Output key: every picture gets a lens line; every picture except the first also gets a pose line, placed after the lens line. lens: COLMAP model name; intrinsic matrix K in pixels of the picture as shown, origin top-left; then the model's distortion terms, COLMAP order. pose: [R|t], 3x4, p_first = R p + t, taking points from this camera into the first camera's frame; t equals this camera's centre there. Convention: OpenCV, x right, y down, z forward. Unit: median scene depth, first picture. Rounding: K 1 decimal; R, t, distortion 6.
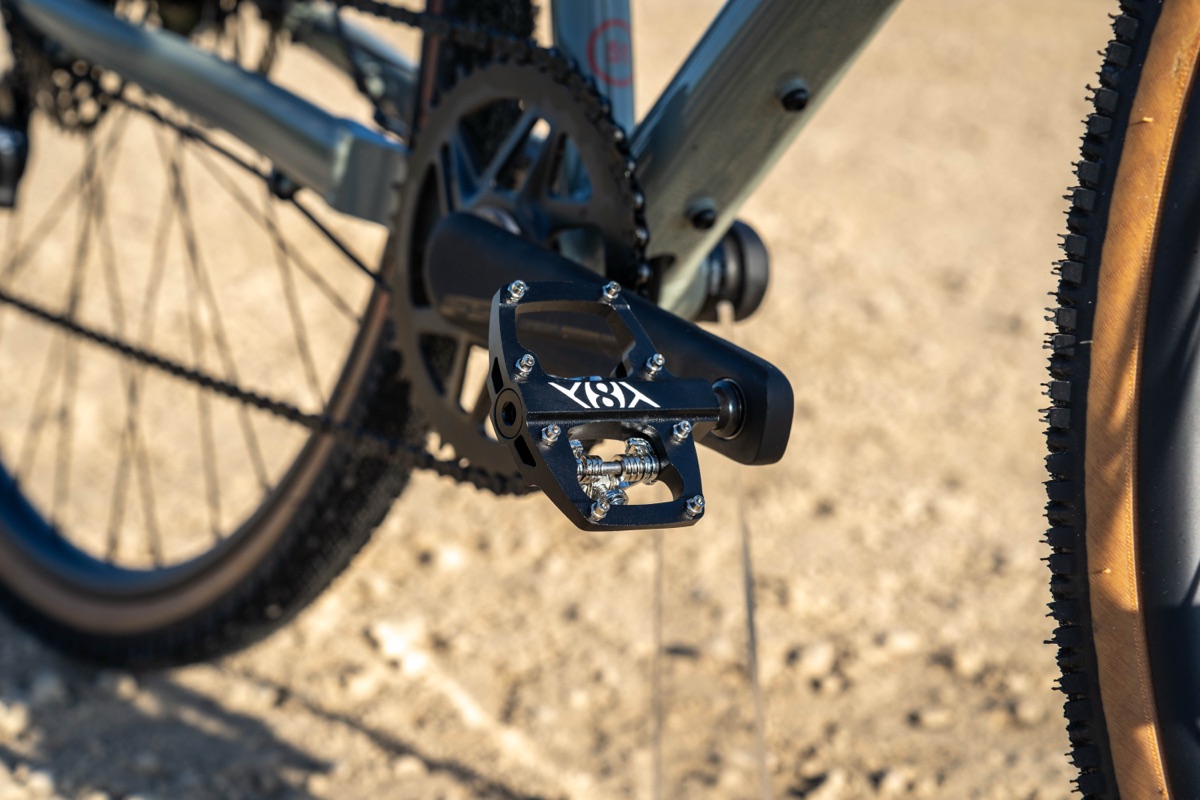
lens RADIAL K [[2606.6, 0, 601.2], [0, 2606.6, 389.5], [0, 0, 1]] dist [0.022459, 0.000000]
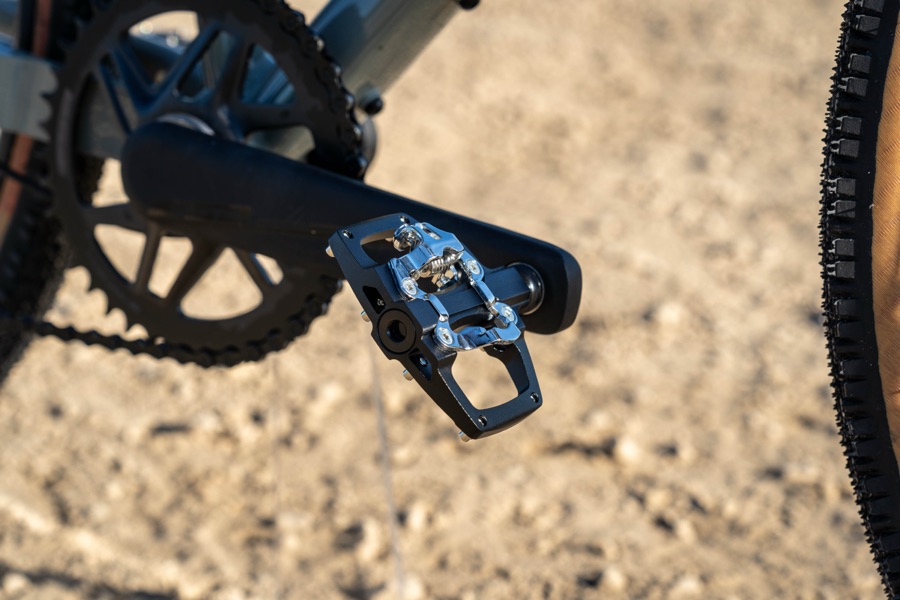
lens RADIAL K [[1955.0, 0, 449.7], [0, 1955.0, 307.7], [0, 0, 1]] dist [0.022459, 0.000000]
pose [[0.916027, -0.145932, 0.373628, -0.246956], [0.103705, 0.985964, 0.130843, -0.081458], [-0.387478, -0.081109, 0.918304, 0.184235]]
